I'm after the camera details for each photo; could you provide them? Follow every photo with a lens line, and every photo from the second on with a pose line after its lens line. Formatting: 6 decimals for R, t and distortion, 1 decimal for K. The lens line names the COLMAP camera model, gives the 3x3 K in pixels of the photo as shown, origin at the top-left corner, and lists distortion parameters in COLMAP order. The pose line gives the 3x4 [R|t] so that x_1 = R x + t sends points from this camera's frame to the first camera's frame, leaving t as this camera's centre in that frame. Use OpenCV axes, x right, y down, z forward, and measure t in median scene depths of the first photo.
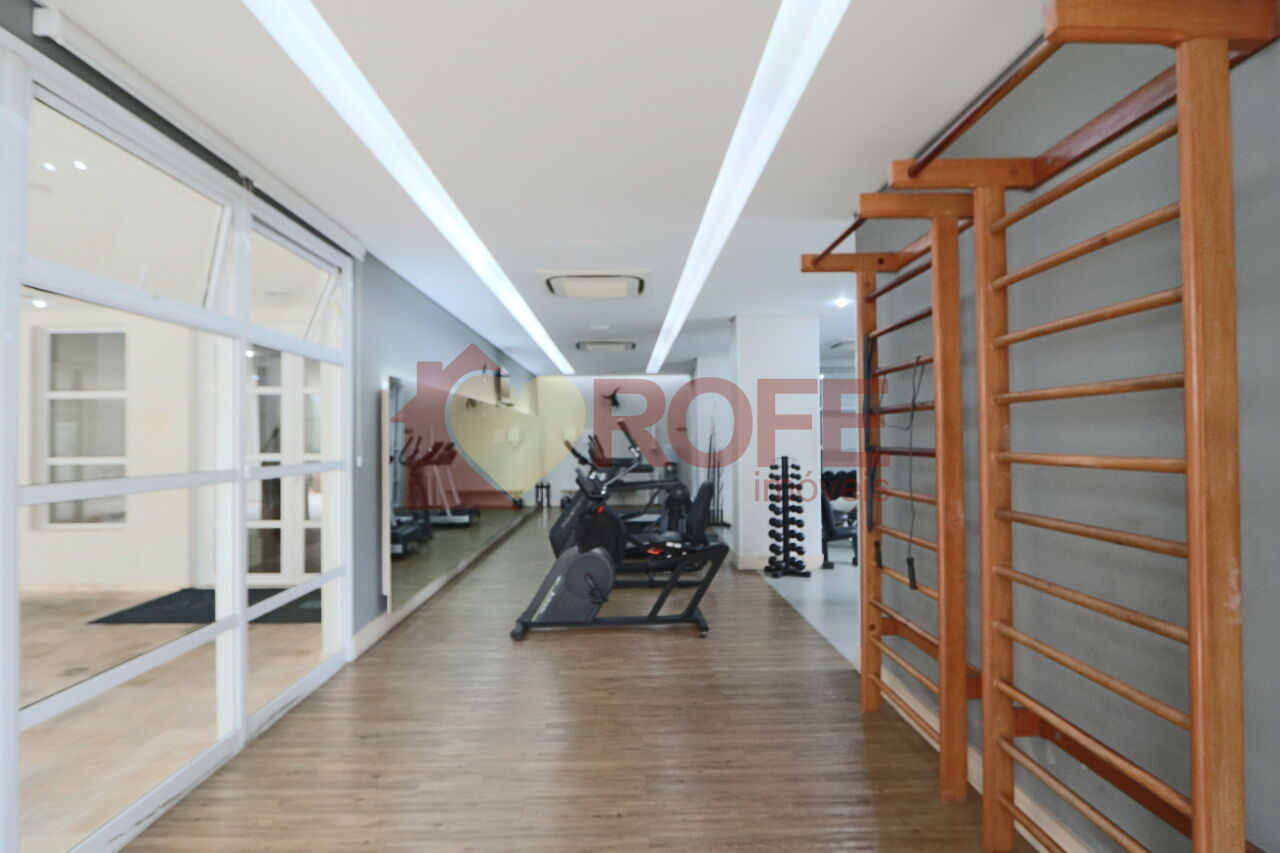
lens RADIAL K [[654.9, 0, 640.0], [0, 654.9, 426.5], [0, 0, 1]] dist [0.004193, 0.000372]
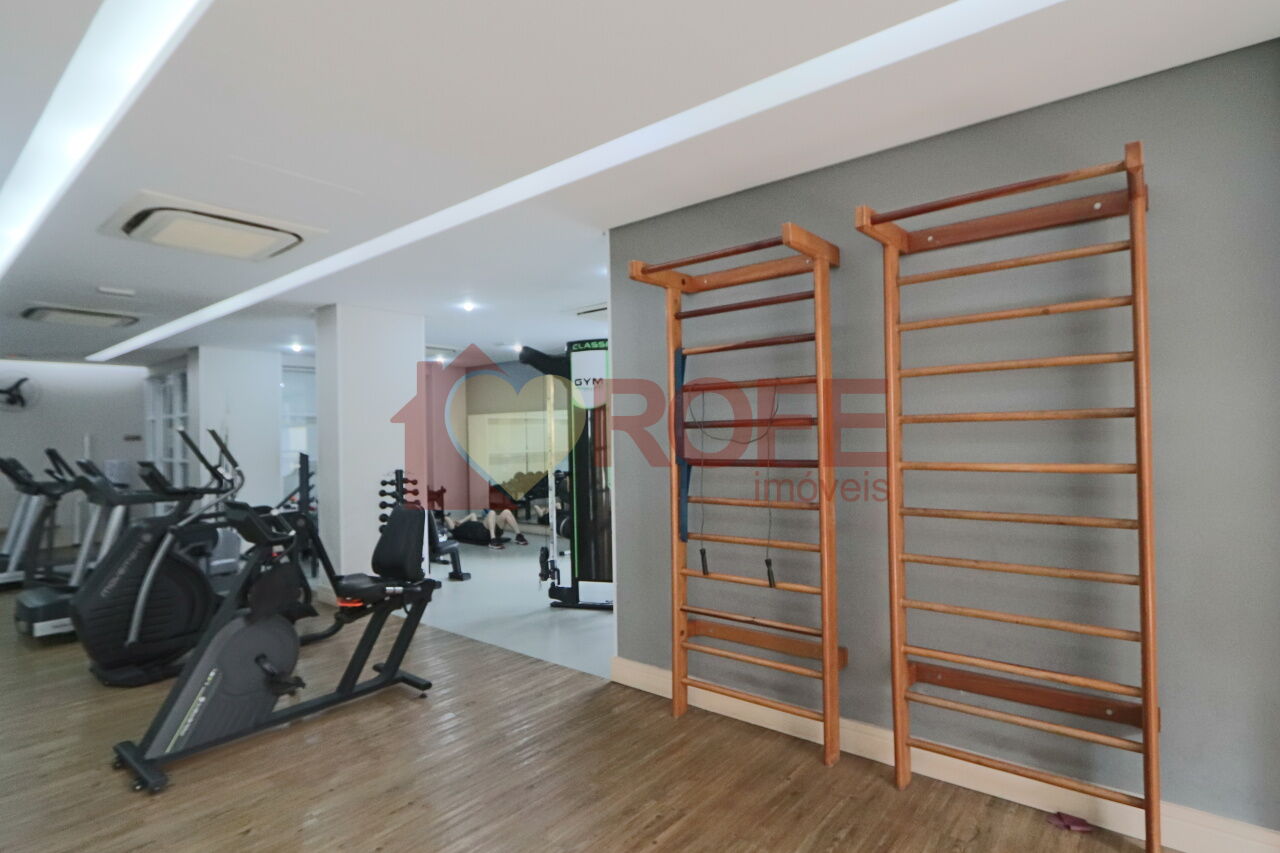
lens RADIAL K [[647.2, 0, 640.0], [0, 647.2, 426.5], [0, 0, 1]] dist [-0.024405, 0.000203]
pose [[0.661693, 0.007286, 0.749739, -0.319842], [-0.000379, 0.999956, -0.009383, -0.007386], [-0.749774, 0.005924, 0.661667, 0.260648]]
